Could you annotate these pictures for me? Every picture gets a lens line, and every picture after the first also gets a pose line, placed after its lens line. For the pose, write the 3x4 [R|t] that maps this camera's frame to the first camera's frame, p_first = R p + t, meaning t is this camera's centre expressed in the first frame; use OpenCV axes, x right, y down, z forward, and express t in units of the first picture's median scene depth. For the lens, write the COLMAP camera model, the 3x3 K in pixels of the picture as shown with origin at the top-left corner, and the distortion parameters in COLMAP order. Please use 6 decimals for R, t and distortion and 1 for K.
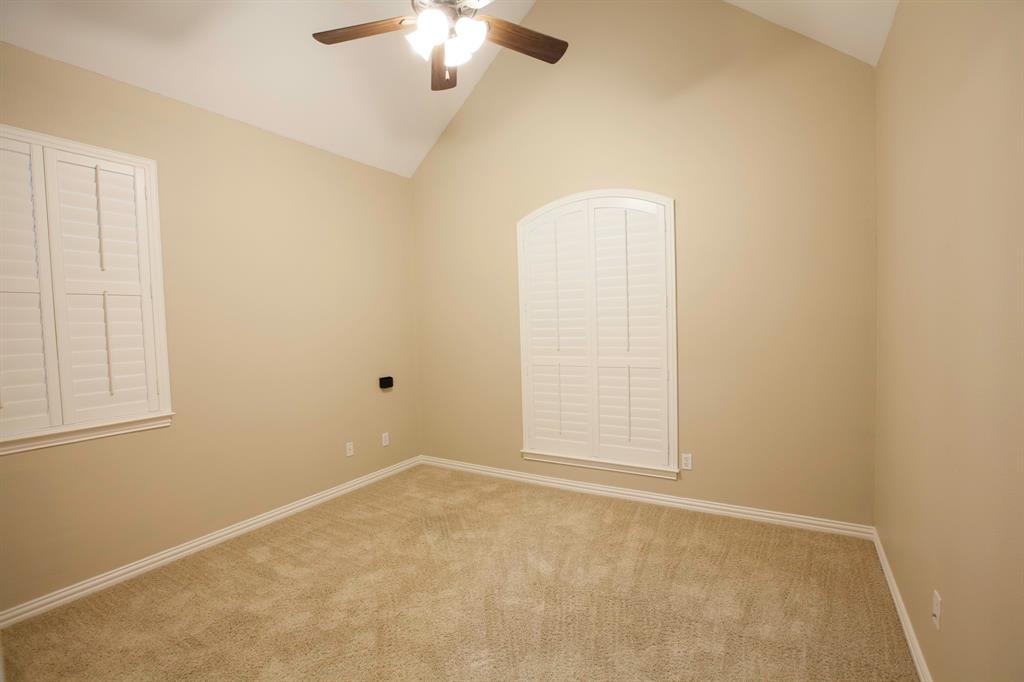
lens RADIAL K [[470.7, 0, 505.3], [0, 470.7, 336.5], [0, 0, 1]] dist [-0.038643, 0.014804]
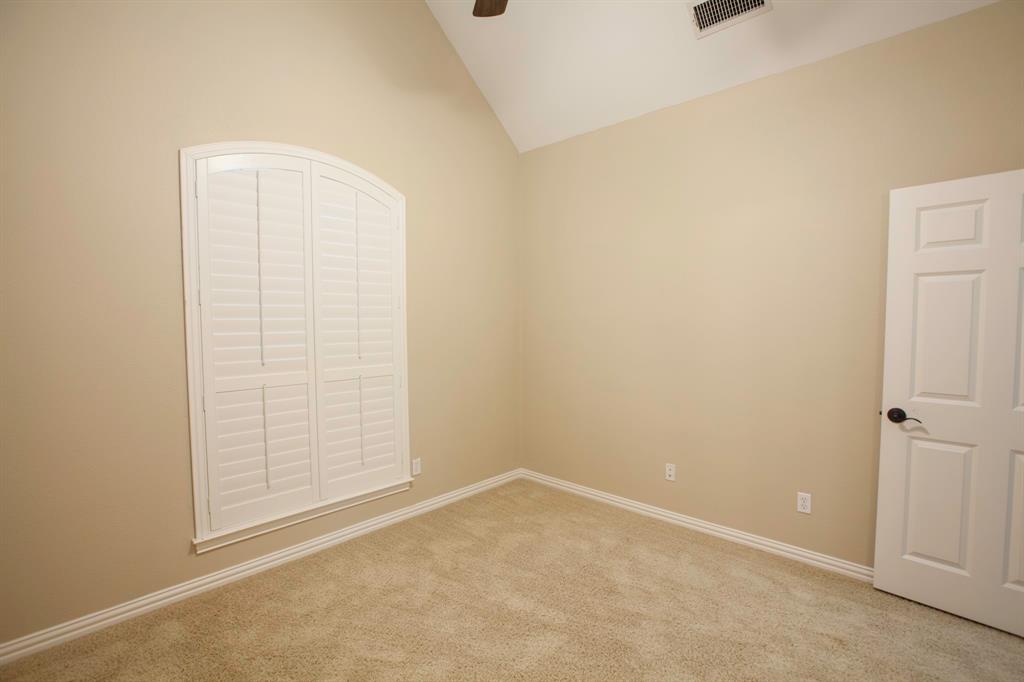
lens RADIAL K [[470.7, 0, 508.9], [0, 470.7, 342.4], [0, 0, 1]] dist [-0.038643, 0.014804]
pose [[0.207473, -0.008838, 0.978201, -0.537661], [0.037385, 0.999300, 0.001099, 0.011972], [-0.977526, 0.036342, 0.207658, 0.593895]]
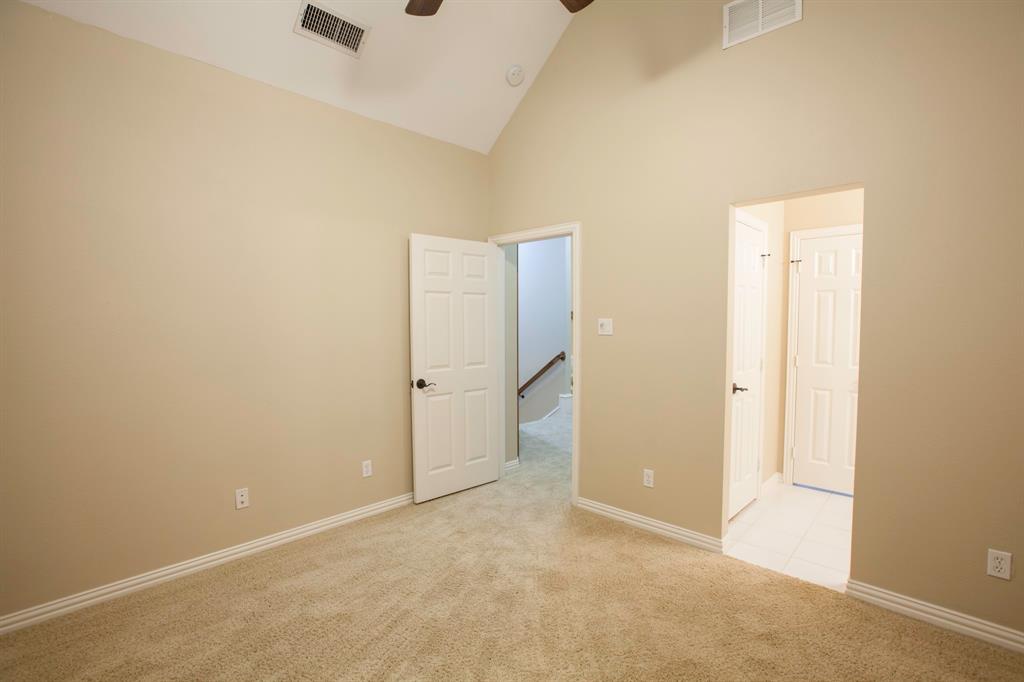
lens RADIAL K [[470.7, 0, 512.8], [0, 470.7, 348.1], [0, 0, 1]] dist [-0.038643, 0.014804]
pose [[-0.973535, 0.033034, 0.226138, -0.195276], [0.054498, 0.994509, 0.089338, -0.019599], [-0.221946, 0.099298, -0.969990, 1.139278]]
